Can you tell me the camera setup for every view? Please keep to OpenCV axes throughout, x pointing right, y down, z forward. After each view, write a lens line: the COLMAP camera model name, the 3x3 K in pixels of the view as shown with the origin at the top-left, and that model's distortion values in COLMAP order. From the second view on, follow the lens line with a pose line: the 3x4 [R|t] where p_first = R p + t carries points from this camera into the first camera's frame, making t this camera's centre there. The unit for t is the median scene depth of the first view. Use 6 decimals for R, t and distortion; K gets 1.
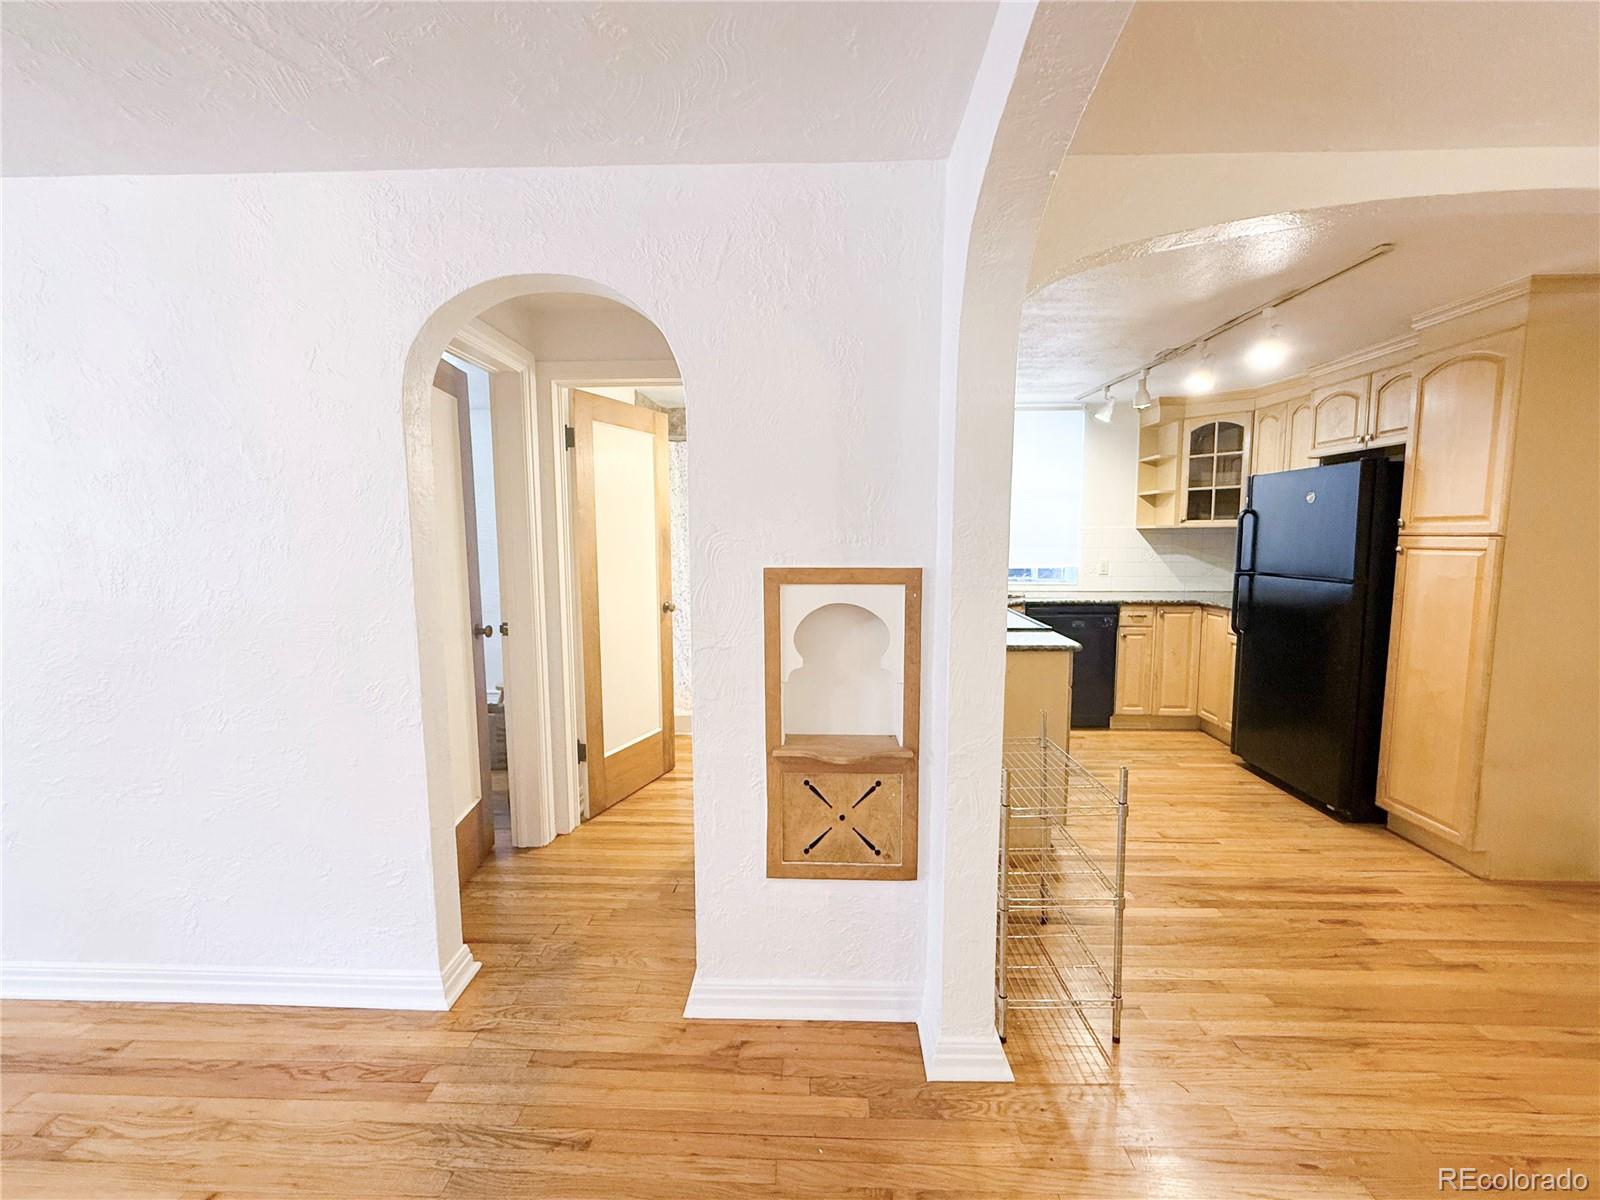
lens RADIAL K [[669.1, 0, 800.0], [0, 669.1, 600.0], [0, 0, 1]] dist [0.000190, 0.000232]
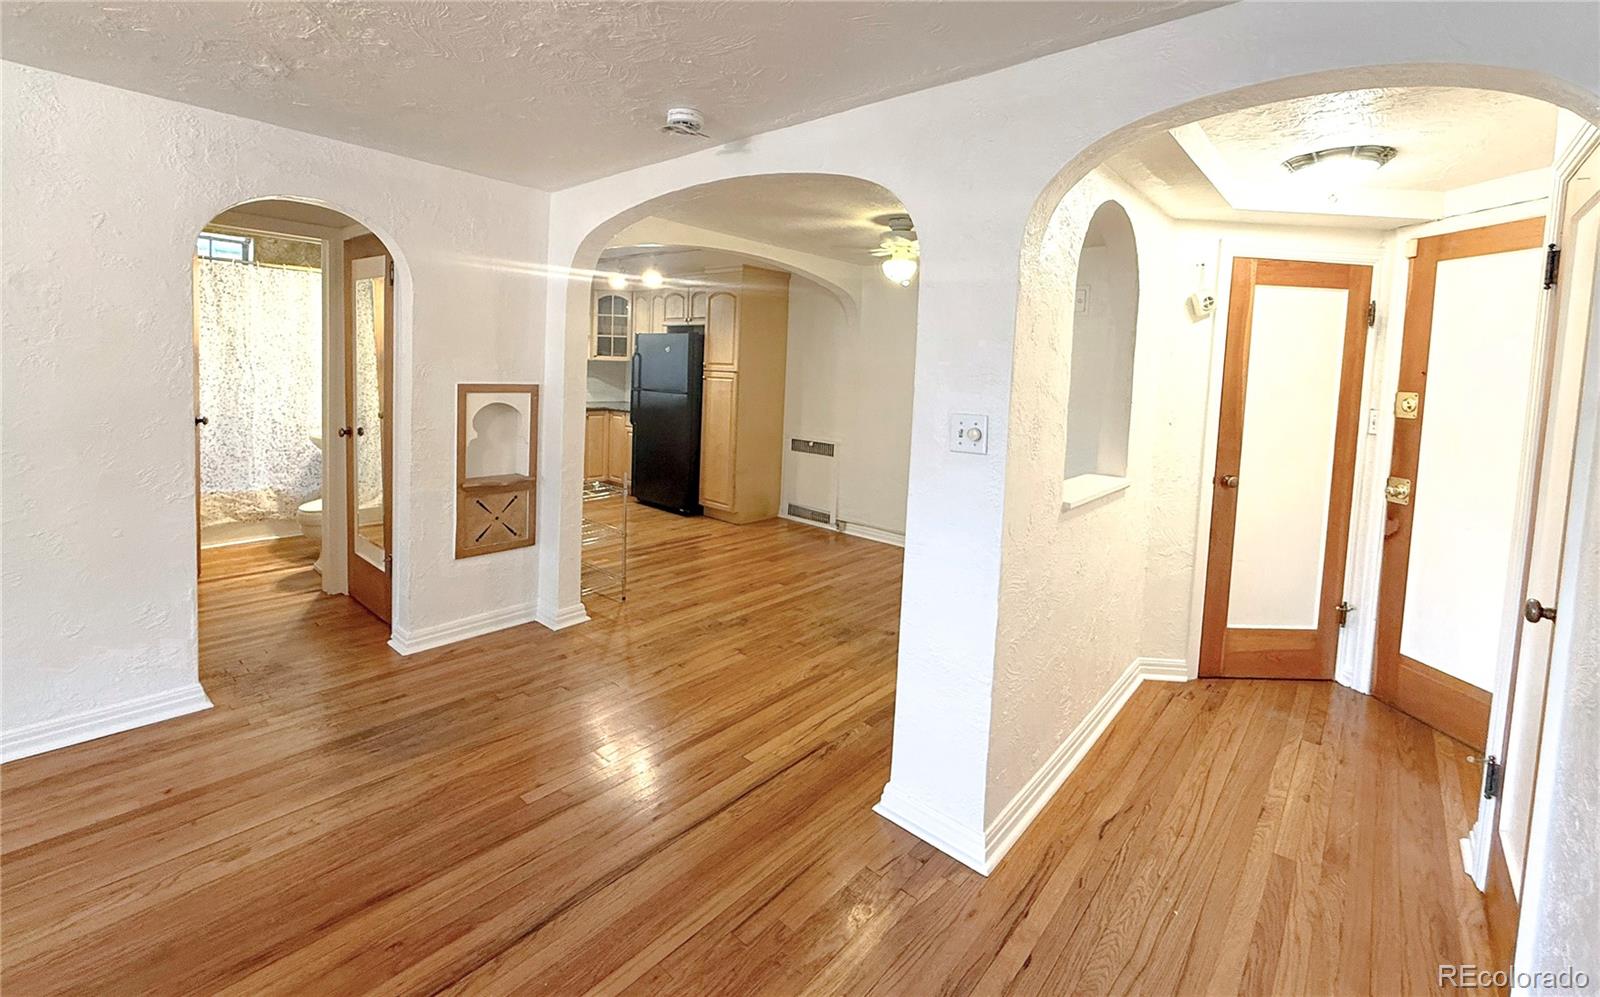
lens RADIAL K [[669.9, 0, 788.8], [0, 669.9, 408.3], [0, 0, 1]] dist [-0.000124, 0.000166]
pose [[0.635937, -0.020408, 0.771471, -0.832411], [0.033697, 0.999431, -0.001339, 0.048143], [-0.771005, 0.026848, 0.636263, -0.801298]]
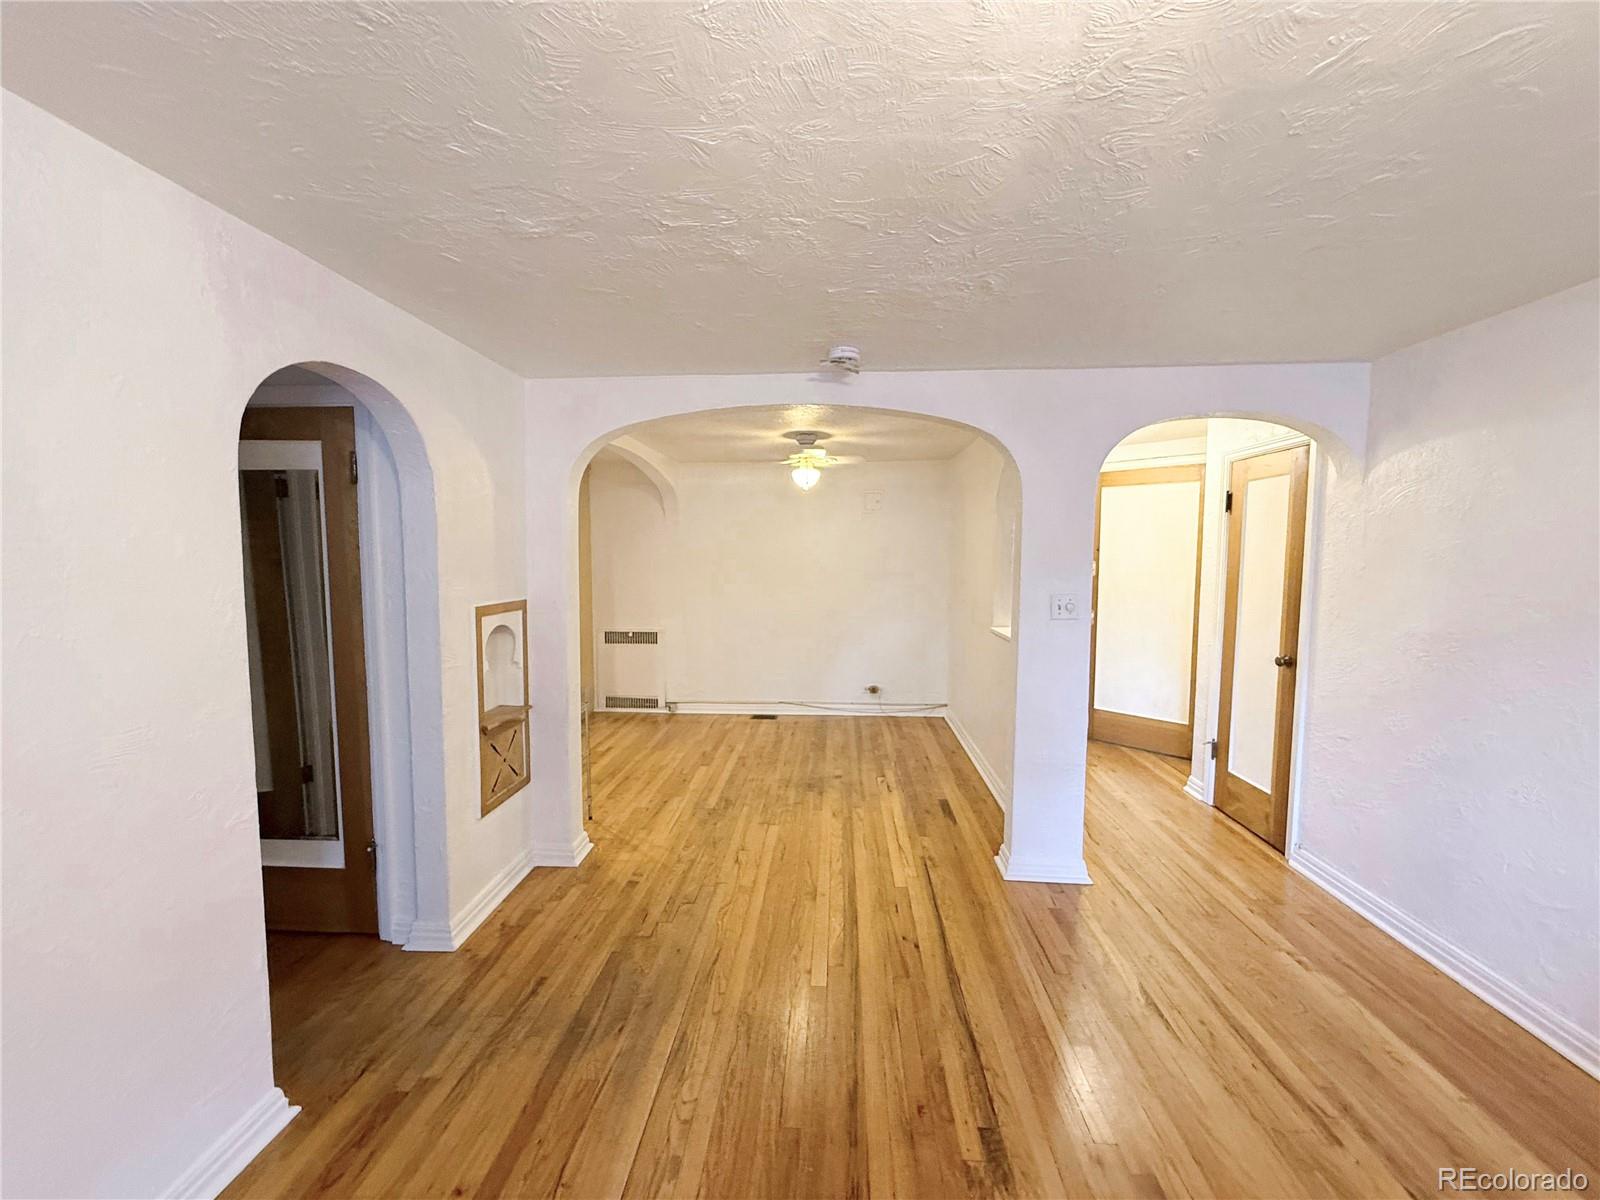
lens RADIAL K [[634.1, 0, 800.0], [0, 634.1, 600.0], [0, 0, 1]] dist [-0.000046, -0.000165]
pose [[0.024016, -0.073251, 0.997024, -1.354459], [0.098606, 0.992622, 0.070553, -0.085712], [-0.994837, 0.096618, 0.031062, 0.215433]]
